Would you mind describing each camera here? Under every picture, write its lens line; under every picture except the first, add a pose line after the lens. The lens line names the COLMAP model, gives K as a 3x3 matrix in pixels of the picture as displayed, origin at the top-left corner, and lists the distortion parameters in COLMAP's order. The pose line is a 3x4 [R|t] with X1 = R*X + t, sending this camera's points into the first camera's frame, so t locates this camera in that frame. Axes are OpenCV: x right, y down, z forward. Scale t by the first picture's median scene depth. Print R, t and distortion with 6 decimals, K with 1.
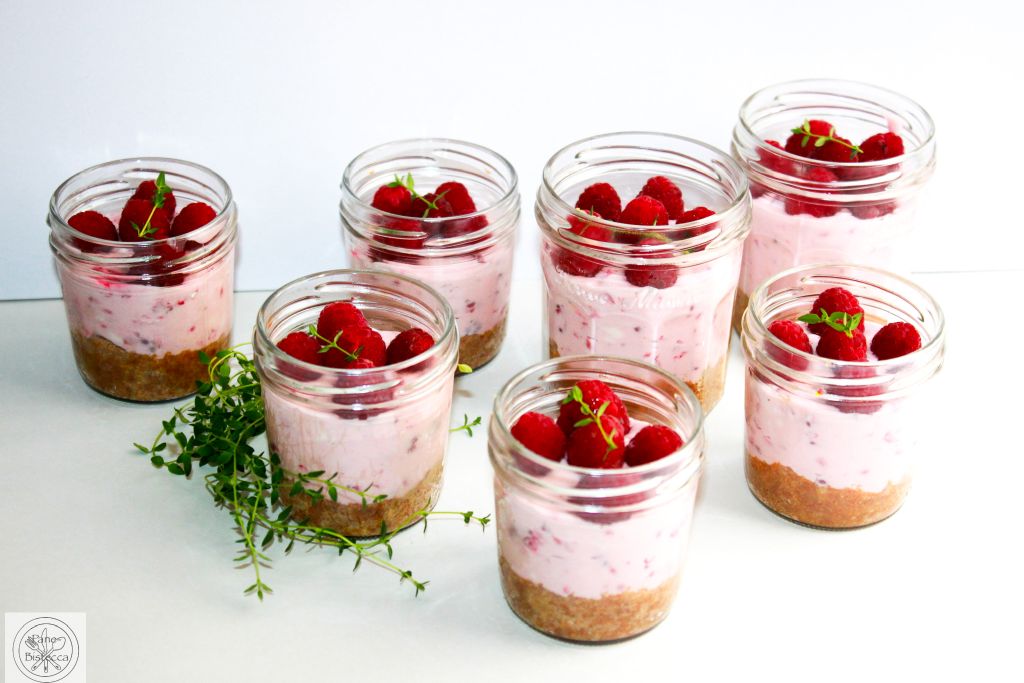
lens RADIAL K [[2102.0, 0, 540.9], [0, 2102.0, 340.9], [0, 0, 1]] dist [0.056397, 0.185629]
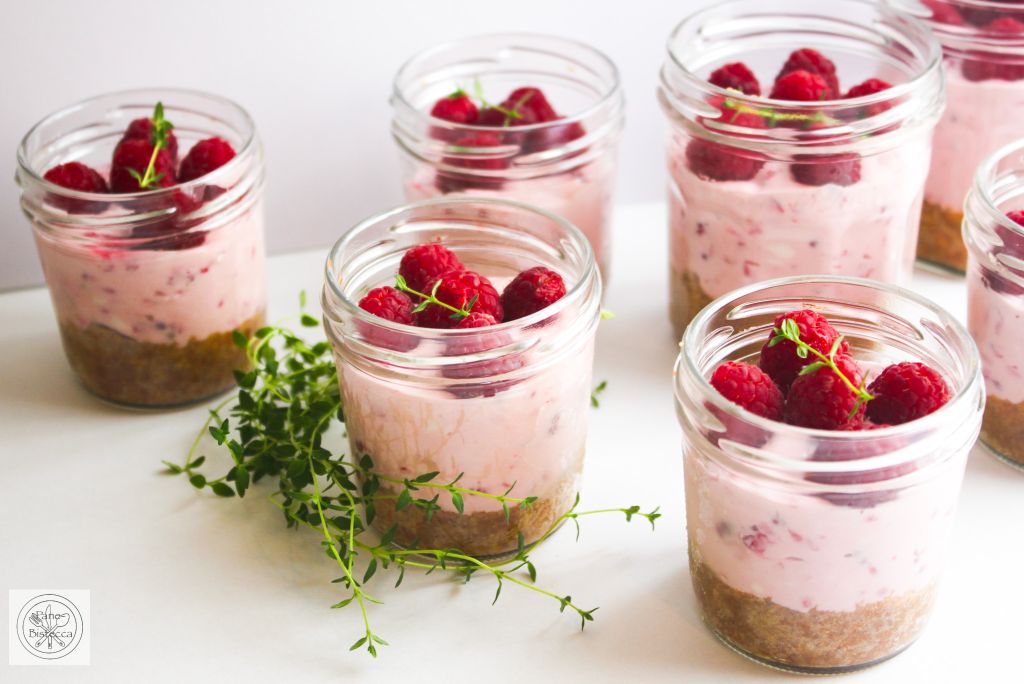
lens RADIAL K [[1936.8, 0, 512.0], [0, 1936.8, 342.0], [0, 0, 1]] dist [0.024763, 0.319228]
pose [[0.994218, -0.098951, 0.041695, -0.097484], [0.098601, 0.995073, 0.010380, 0.011990], [-0.042516, -0.006209, 0.999076, 0.315039]]
